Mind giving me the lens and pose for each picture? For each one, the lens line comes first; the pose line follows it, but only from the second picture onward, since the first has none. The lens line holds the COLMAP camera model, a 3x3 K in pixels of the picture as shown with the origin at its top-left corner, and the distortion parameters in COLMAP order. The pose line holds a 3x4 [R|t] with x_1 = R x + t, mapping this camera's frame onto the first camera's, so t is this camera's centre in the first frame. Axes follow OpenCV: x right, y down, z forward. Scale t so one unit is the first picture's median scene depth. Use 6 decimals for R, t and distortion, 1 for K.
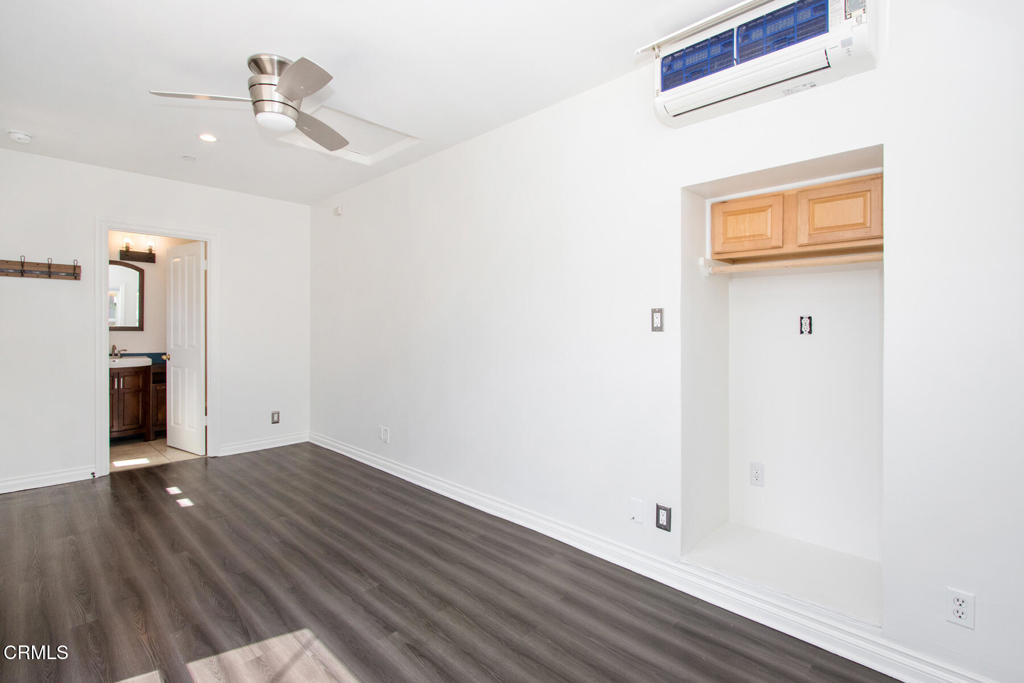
lens RADIAL K [[472.4, 0, 504.0], [0, 472.4, 335.0], [0, 0, 1]] dist [-0.001539, -0.000619]
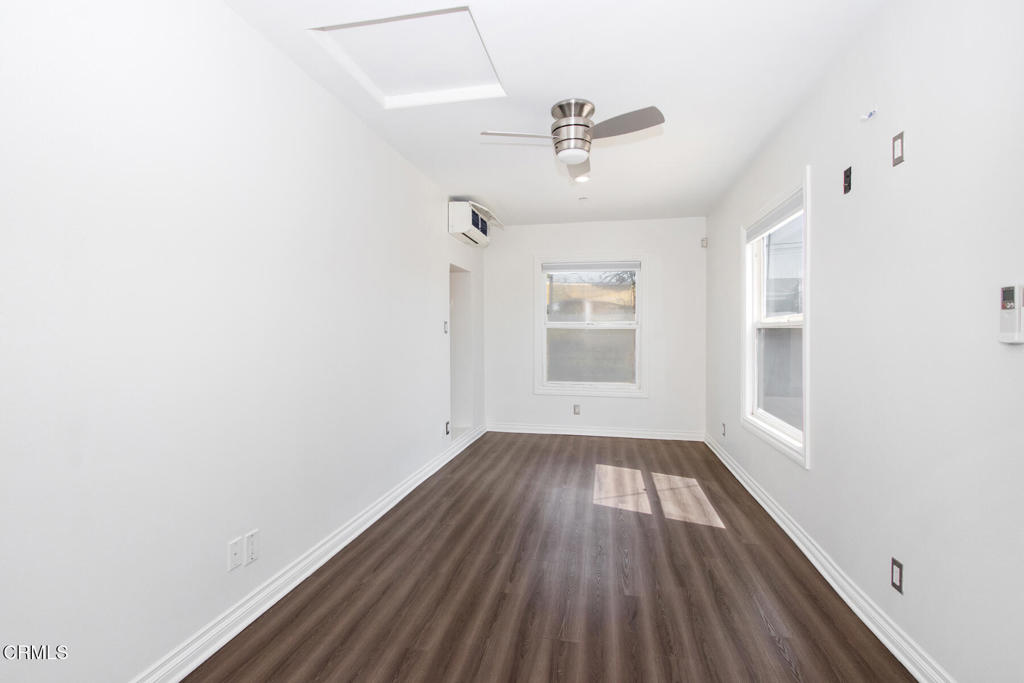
lens RADIAL K [[472.4, 0, 506.4], [0, 472.4, 336.6], [0, 0, 1]] dist [-0.001539, -0.000619]
pose [[-0.535010, -0.012626, 0.844751, -1.273224], [0.008930, 0.999748, 0.020599, -0.024203], [-0.844798, 0.018564, -0.534763, 1.629584]]
